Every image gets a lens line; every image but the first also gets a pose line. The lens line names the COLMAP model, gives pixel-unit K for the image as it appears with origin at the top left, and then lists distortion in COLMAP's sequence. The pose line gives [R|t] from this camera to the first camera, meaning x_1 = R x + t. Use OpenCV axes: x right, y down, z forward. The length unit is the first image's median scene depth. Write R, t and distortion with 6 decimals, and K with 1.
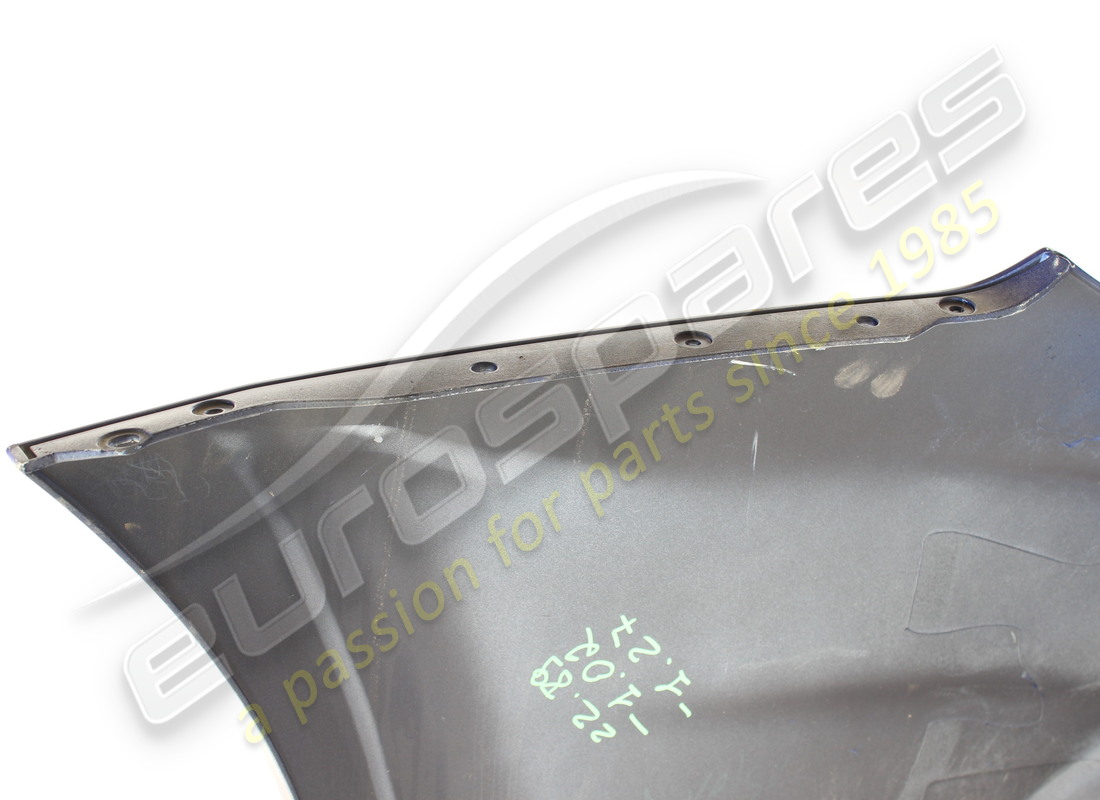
lens RADIAL K [[1289.5, 0, 550.0], [0, 1289.5, 400.0], [0, 0, 1]] dist [-0.013846, -0.004085]
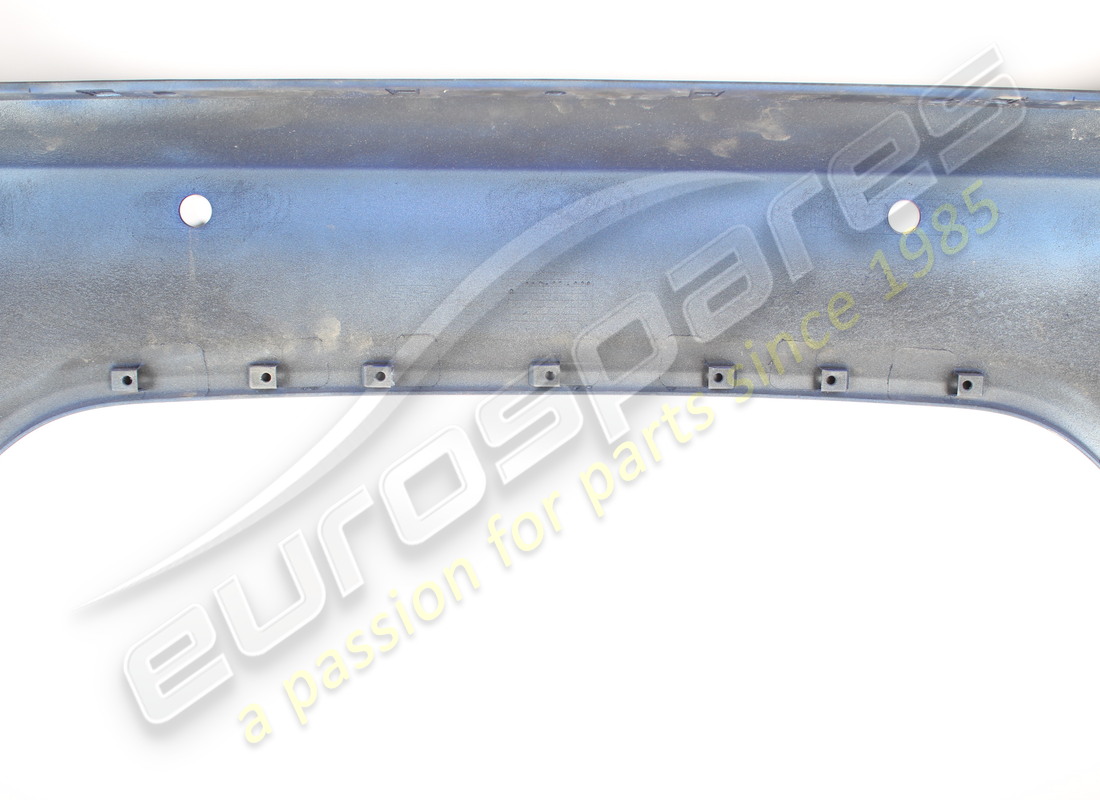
lens RADIAL K [[1279.7, 0, 550.0], [0, 1279.7, 400.0], [0, 0, 1]] dist [0.086733, -0.000701]
pose [[0.999885, 0.000081, -0.015180, 0.363775], [0.000083, 0.999942, 0.010761, -0.254779], [0.015180, -0.010761, 0.999827, 0.006158]]
